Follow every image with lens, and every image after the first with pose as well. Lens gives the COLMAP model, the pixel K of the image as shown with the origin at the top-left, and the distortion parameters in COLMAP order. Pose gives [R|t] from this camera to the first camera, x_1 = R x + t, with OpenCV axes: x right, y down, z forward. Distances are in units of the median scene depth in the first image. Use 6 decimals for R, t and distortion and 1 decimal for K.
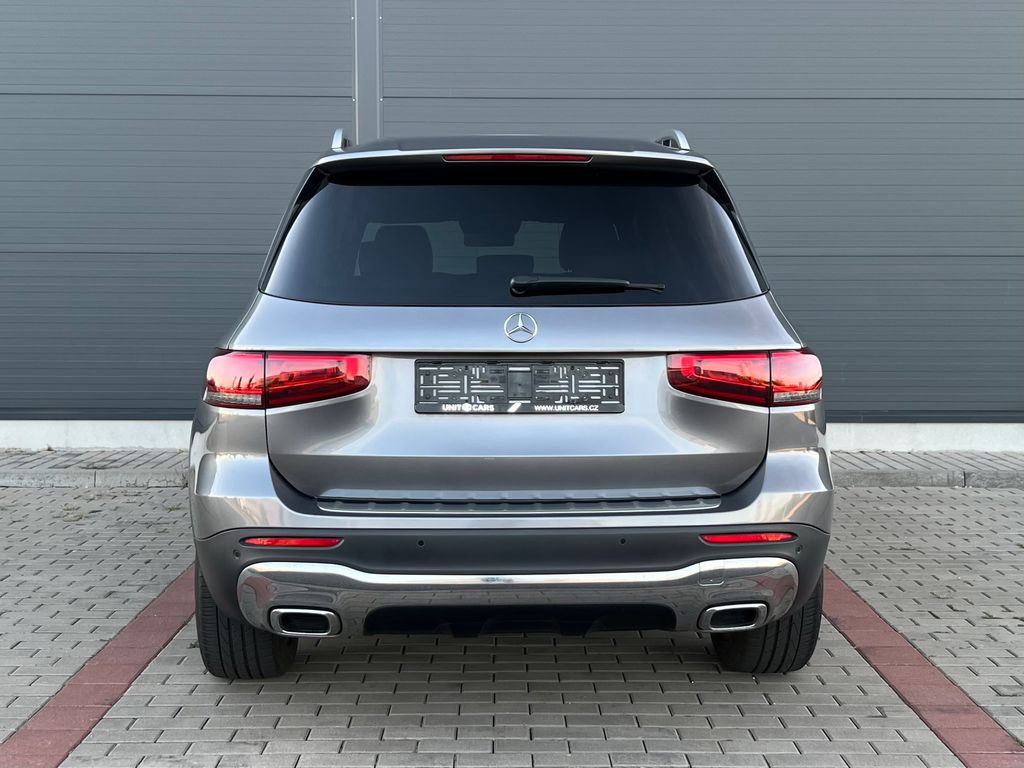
lens RADIAL K [[1346.9, 0, 512.0], [0, 1346.9, 384.0], [0, 0, 1]] dist [0.307059, -0.562344]
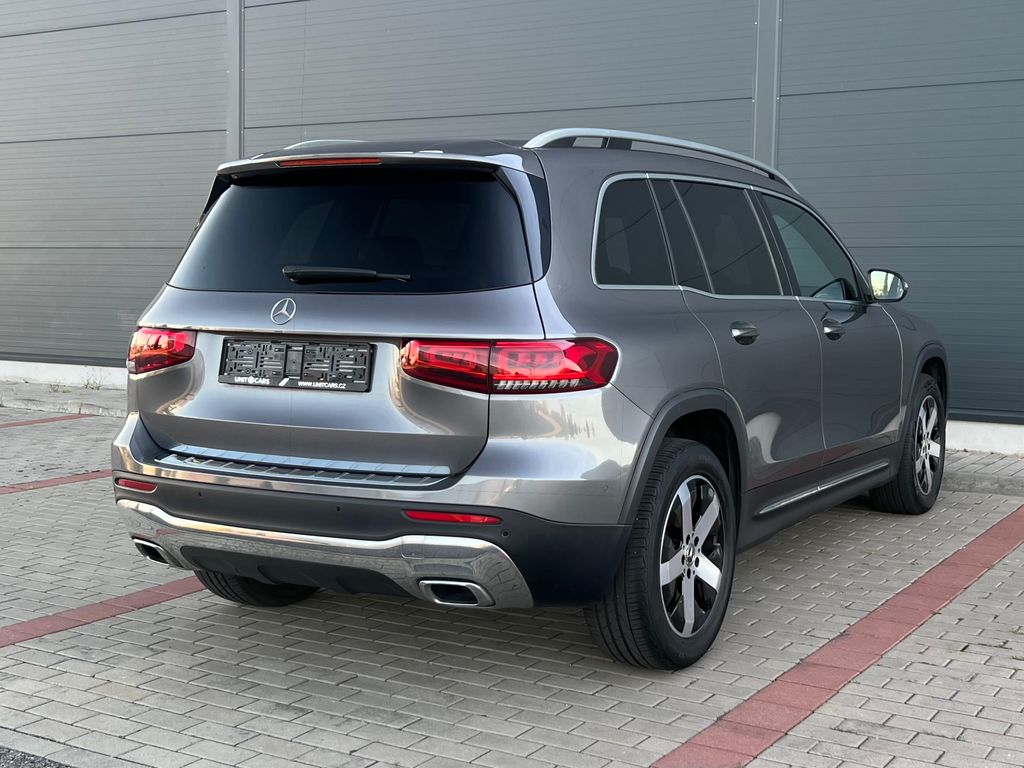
lens RADIAL K [[1346.9, 0, 512.0], [0, 1346.9, 384.0], [0, 0, 1]] dist [0.307059, -0.562344]
pose [[0.841783, 0.047642, -0.537710, 0.760553], [-0.046408, 0.998797, 0.015844, -0.007663], [0.537818, 0.011617, 0.842981, 0.149654]]
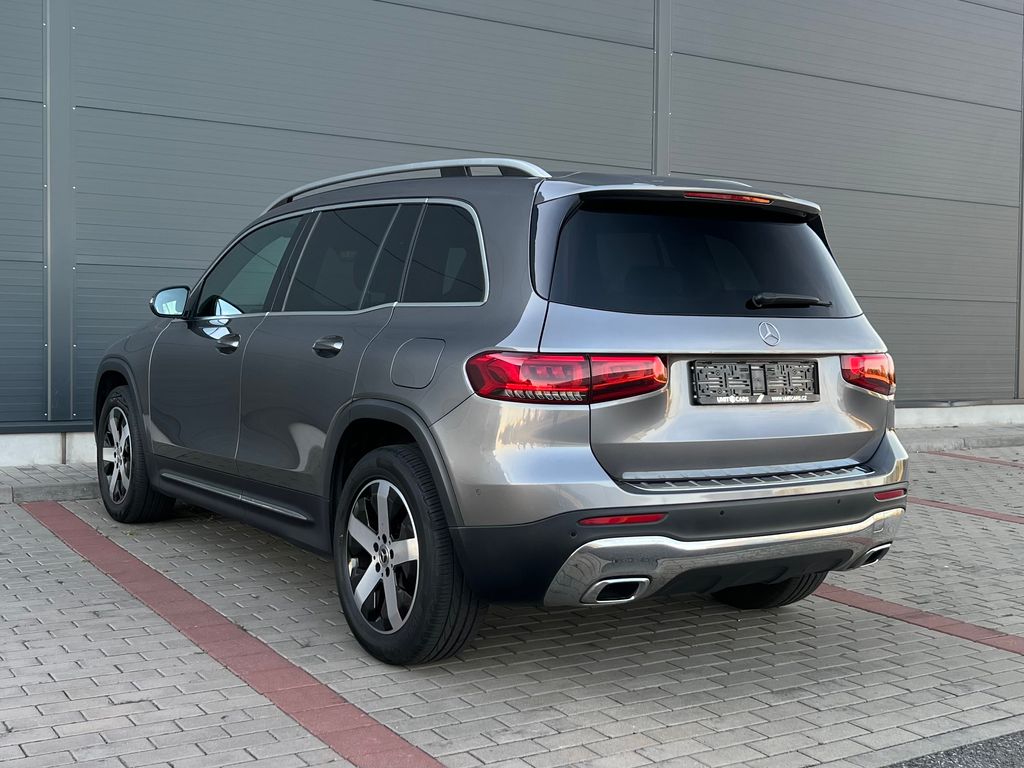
lens RADIAL K [[1346.9, 0, 512.0], [0, 1346.9, 384.0], [0, 0, 1]] dist [0.307059, -0.562344]
pose [[0.821537, -0.011410, 0.570041, -0.875251], [0.018855, 0.999797, -0.007163, 0.008557], [-0.569844, 0.016633, 0.821585, 0.116189]]
